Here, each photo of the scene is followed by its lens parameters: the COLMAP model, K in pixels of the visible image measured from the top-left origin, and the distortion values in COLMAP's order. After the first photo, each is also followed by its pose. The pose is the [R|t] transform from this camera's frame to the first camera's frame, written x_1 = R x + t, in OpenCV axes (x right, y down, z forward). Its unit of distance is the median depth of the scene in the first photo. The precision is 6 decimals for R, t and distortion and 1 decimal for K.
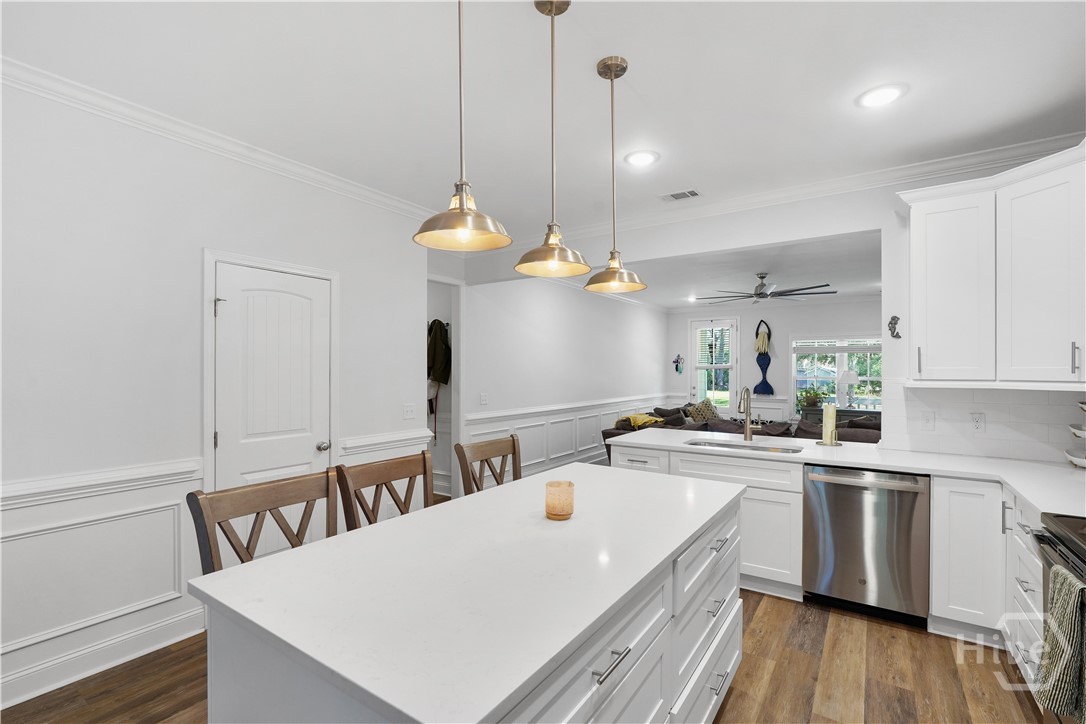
lens RADIAL K [[491.7, 0, 535.7], [0, 491.7, 375.1], [0, 0, 1]] dist [-0.013875, 0.004143]
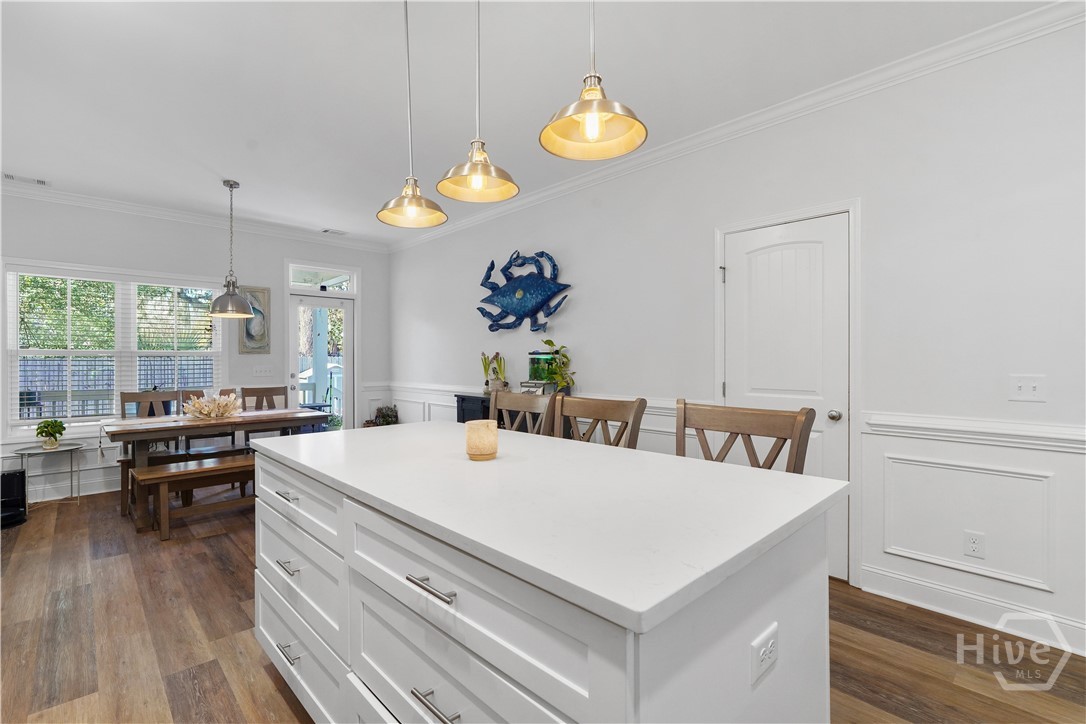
lens RADIAL K [[491.7, 0, 536.0], [0, 491.7, 360.2], [0, 0, 1]] dist [-0.013875, 0.004143]
pose [[-0.209126, 0.001638, -0.977887, 0.417250], [-0.008742, 0.999956, 0.003544, 0.045740], [0.977850, 0.009290, -0.209102, 0.583217]]
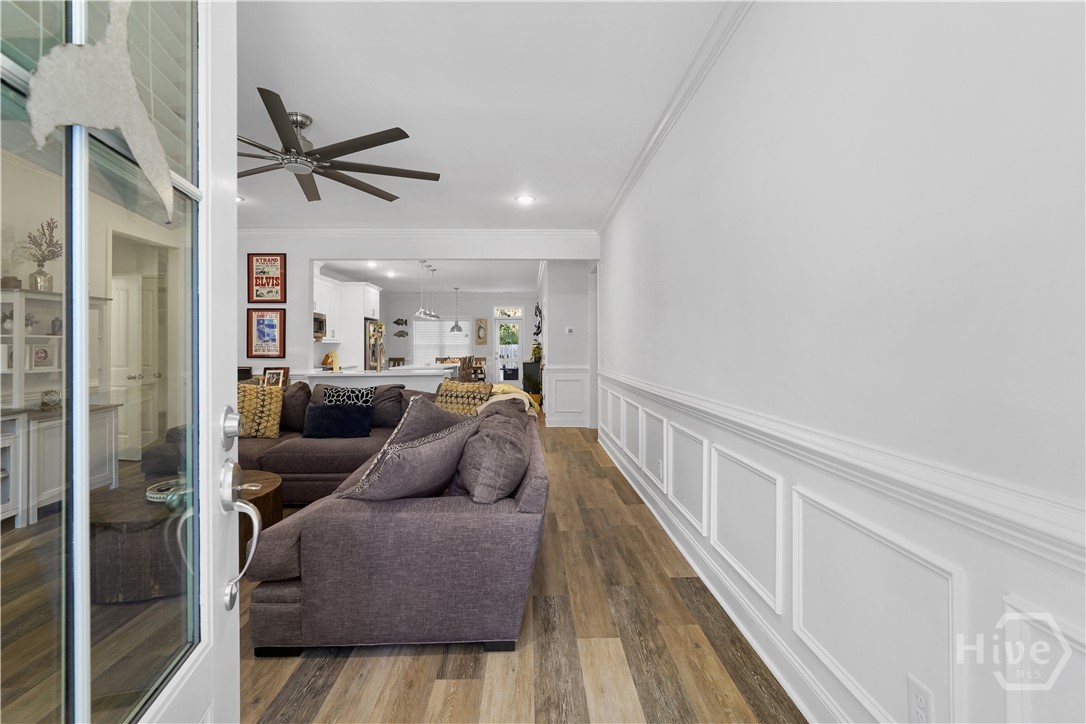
lens RADIAL K [[482.8, 0, 541.5], [0, 482.8, 342.2], [0, 0, 1]] dist [-0.017237, 0.005458]
pose [[-0.805990, -0.003851, -0.591917, 0.946754], [-0.004122, 0.999991, -0.000893, 0.021875], [0.591915, 0.001720, -0.805998, 2.640040]]
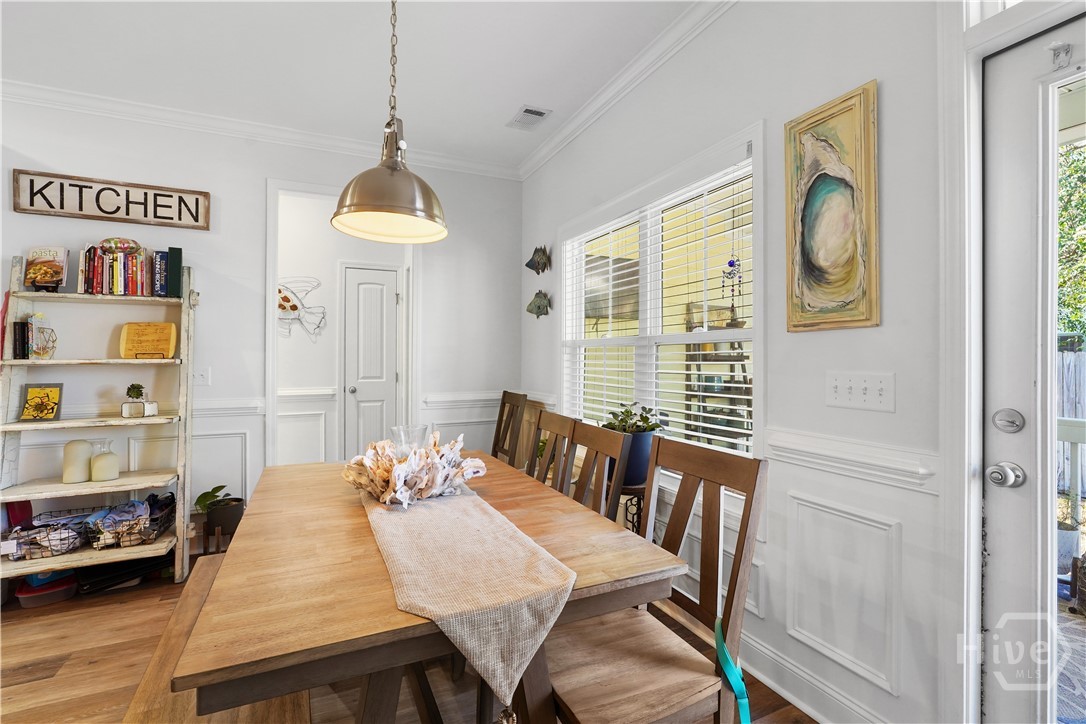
lens RADIAL K [[482.8, 0, 538.9], [0, 482.8, 356.4], [0, 0, 1]] dist [-0.017237, 0.005458]
pose [[-0.863081, 0.001883, 0.505062, -0.817506], [0.007984, 0.999919, 0.009916, 0.056256], [-0.505003, 0.012591, -0.863026, -0.040871]]
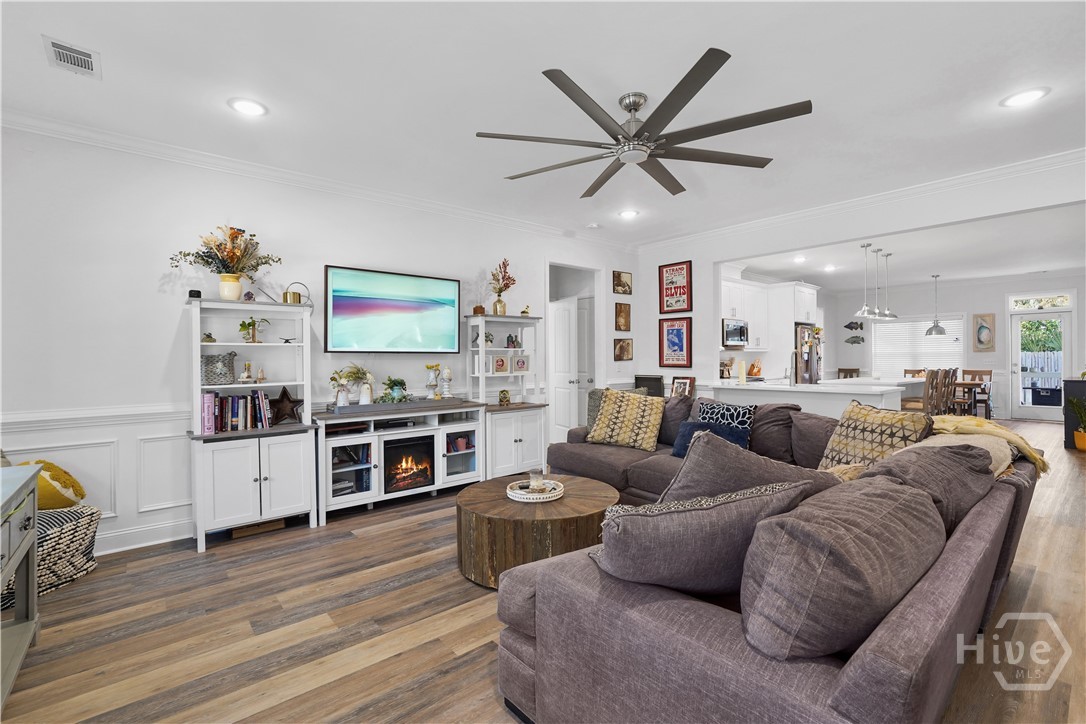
lens RADIAL K [[482.8, 0, 541.2], [0, 482.8, 356.2], [0, 0, 1]] dist [-0.017237, 0.005458]
pose [[-0.964095, 0.005837, 0.265493, 0.739939], [0.008159, 0.999938, 0.007643, 0.023792], [-0.265432, 0.009535, -0.964083, 2.480663]]
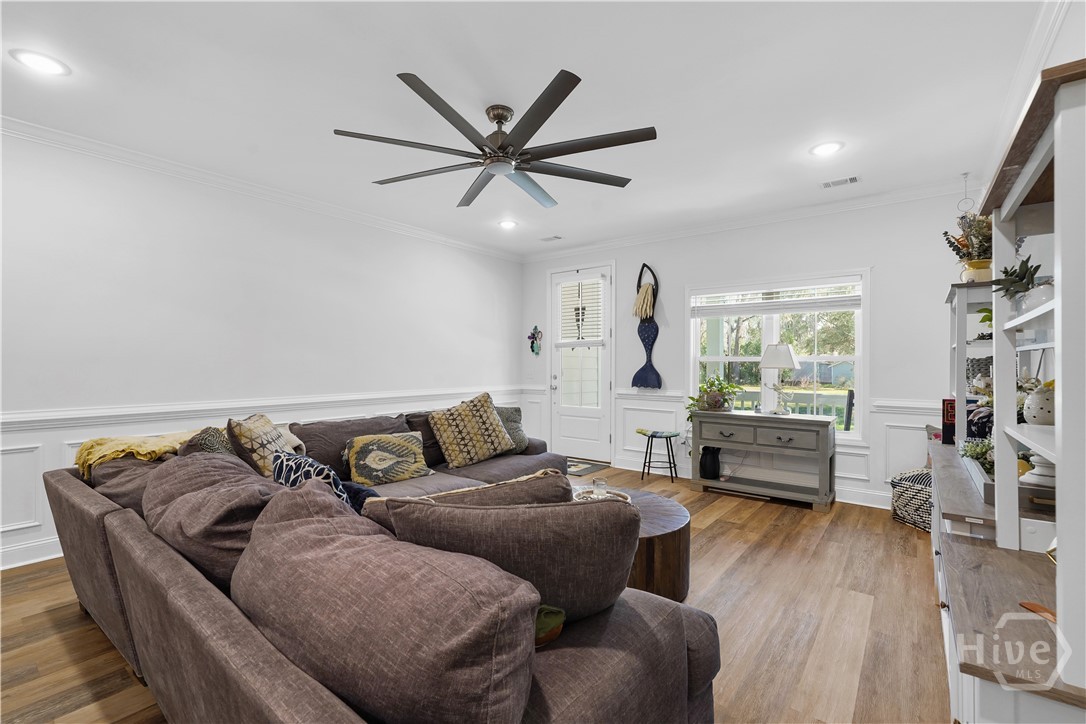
lens RADIAL K [[482.8, 0, 535.0], [0, 482.8, 362.4], [0, 0, 1]] dist [-0.017237, 0.005458]
pose [[0.998103, 0.001356, -0.061555, 0.896838], [-0.002223, 0.999899, -0.014012, 0.041445], [0.061530, 0.014122, 0.998005, 0.996089]]
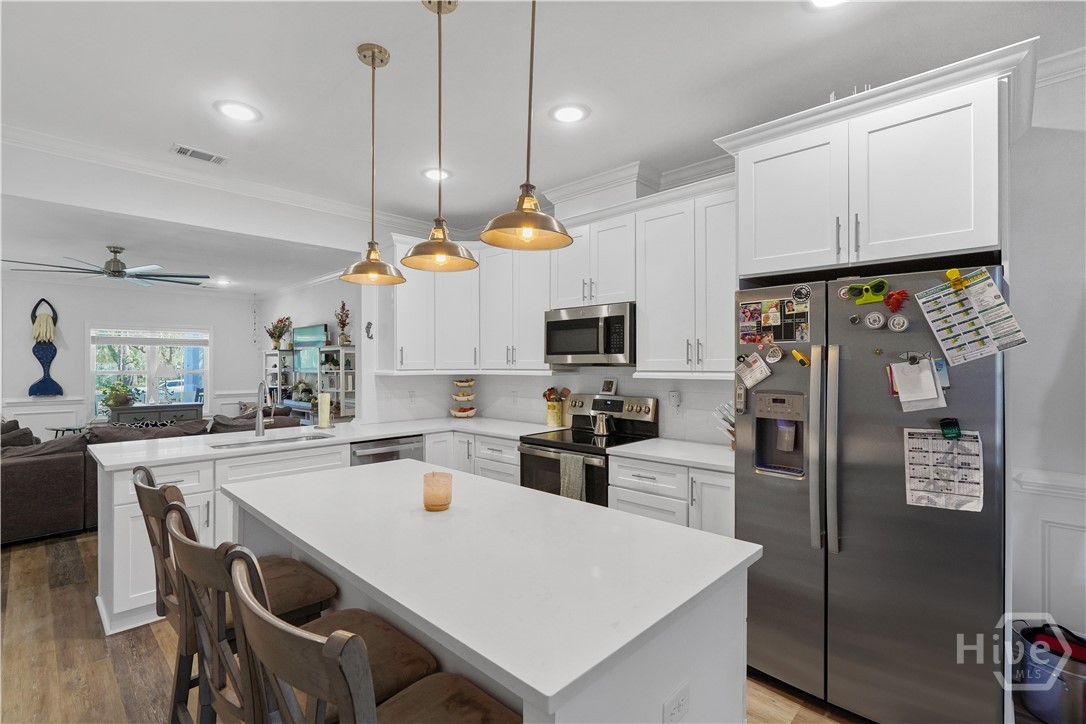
lens RADIAL K [[491.7, 0, 541.8], [0, 491.7, 363.9], [0, 0, 1]] dist [-0.013875, 0.004143]
pose [[0.153910, -0.001763, 0.988083, -0.415847], [0.012413, 0.999923, -0.000150, -0.001993], [-0.988007, 0.012288, 0.153920, 0.284281]]
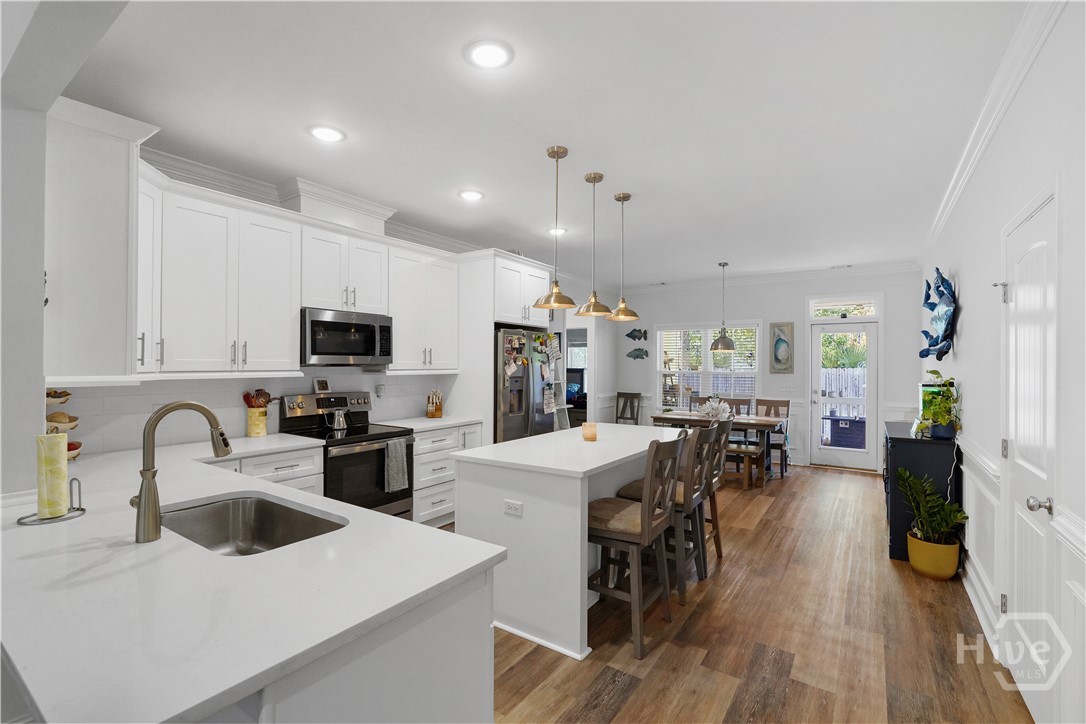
lens RADIAL K [[482.8, 0, 541.7], [0, 482.8, 364.1], [0, 0, 1]] dist [-0.017237, 0.005458]
pose [[-0.999974, -0.005214, -0.005039, 0.112776], [-0.005272, 0.999919, 0.011588, -0.015044], [0.004978, 0.011614, -0.999920, 1.324434]]
